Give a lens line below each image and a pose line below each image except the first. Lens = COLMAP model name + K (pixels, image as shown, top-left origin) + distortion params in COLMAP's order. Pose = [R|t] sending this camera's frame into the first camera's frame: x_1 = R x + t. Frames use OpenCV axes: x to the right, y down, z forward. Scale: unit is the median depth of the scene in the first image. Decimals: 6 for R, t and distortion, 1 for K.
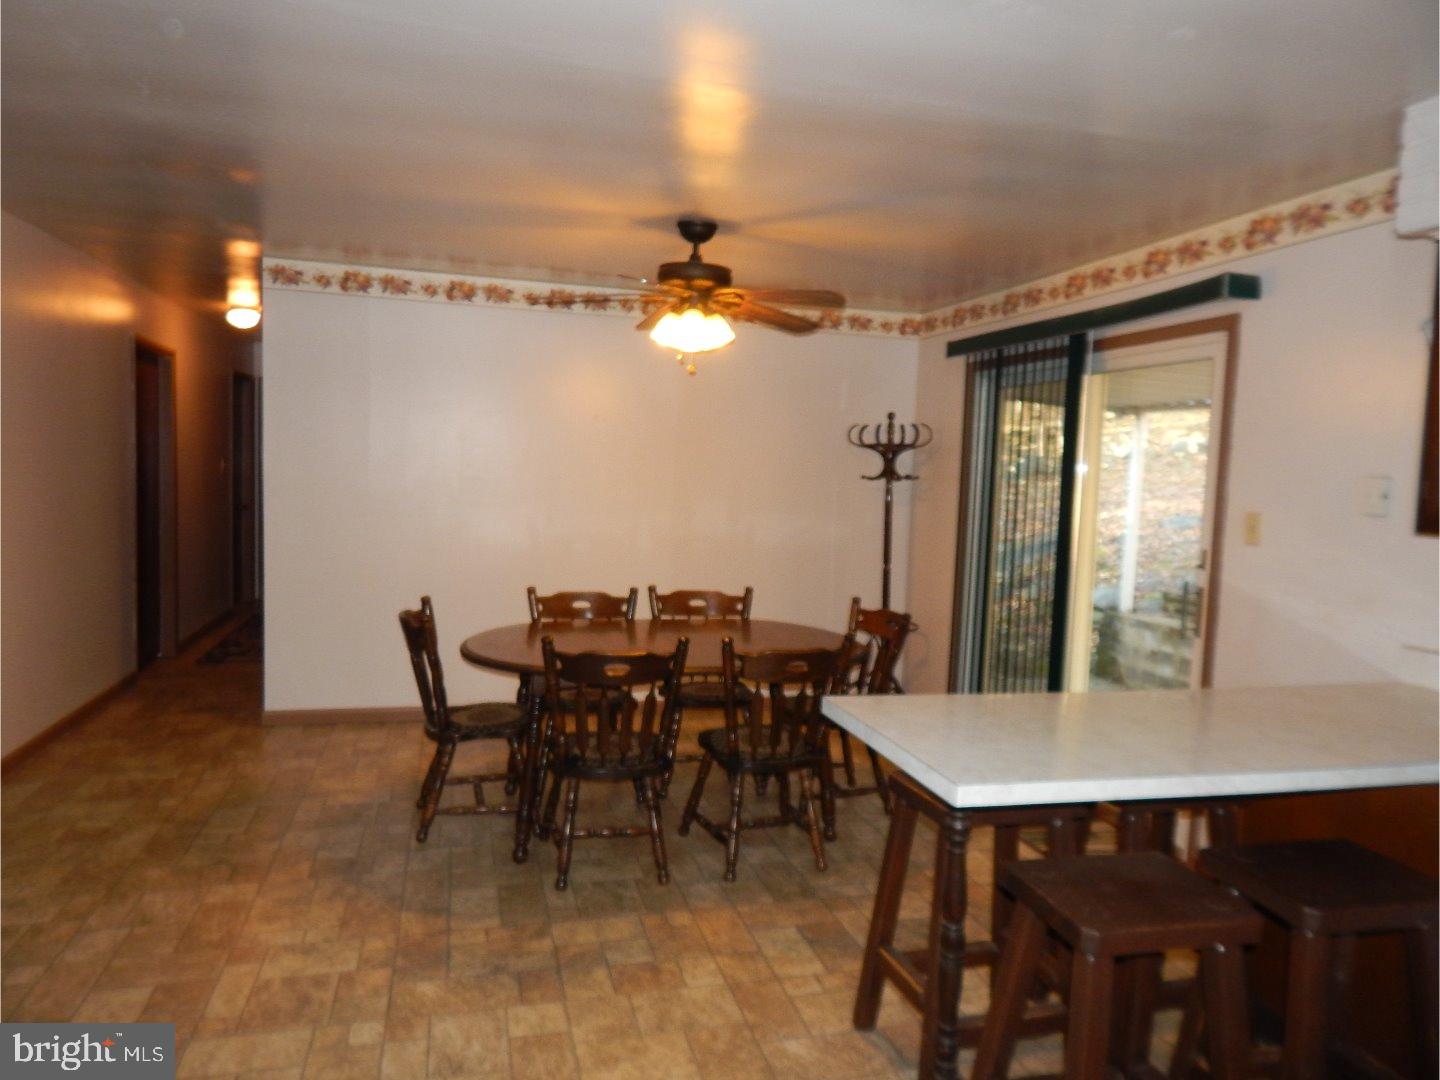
lens RADIAL K [[969.1, 0, 720.0], [0, 969.1, 540.0], [0, 0, 1]] dist [-0.001541, -0.001439]
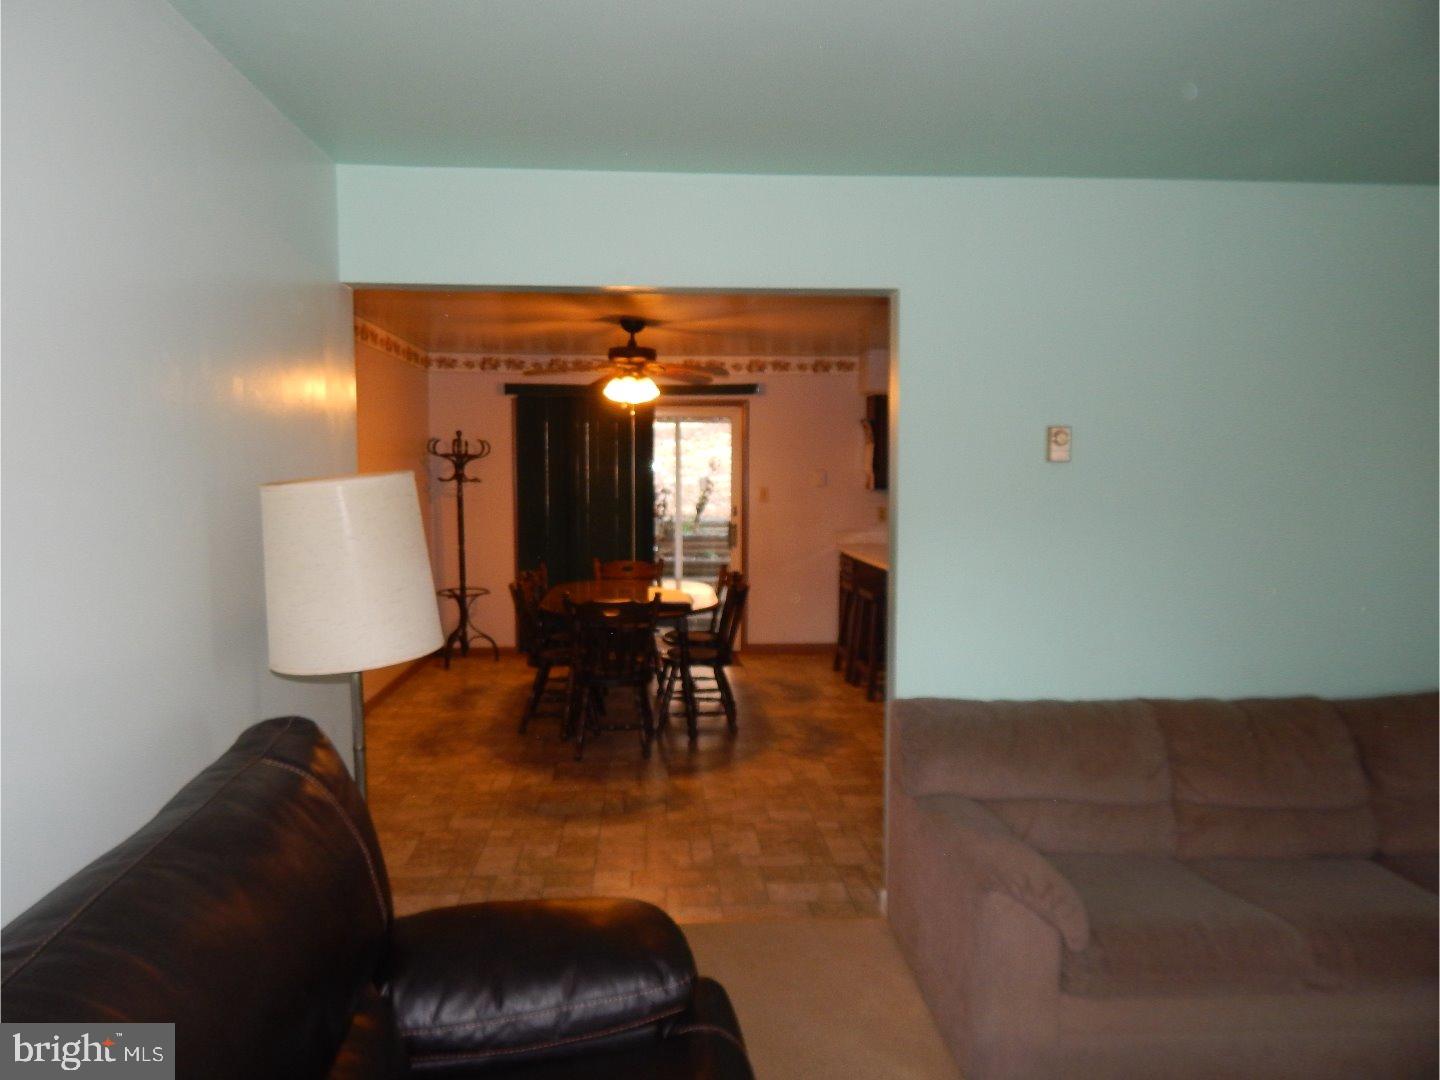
lens RADIAL K [[969.1, 0, 720.0], [0, 969.1, 540.0], [0, 0, 1]] dist [-0.001541, -0.001439]
pose [[0.189636, -0.106798, 0.976029, -1.518198], [0.076912, 0.992628, 0.093671, -0.113247], [-0.978837, 0.057305, 0.196452, 0.568509]]
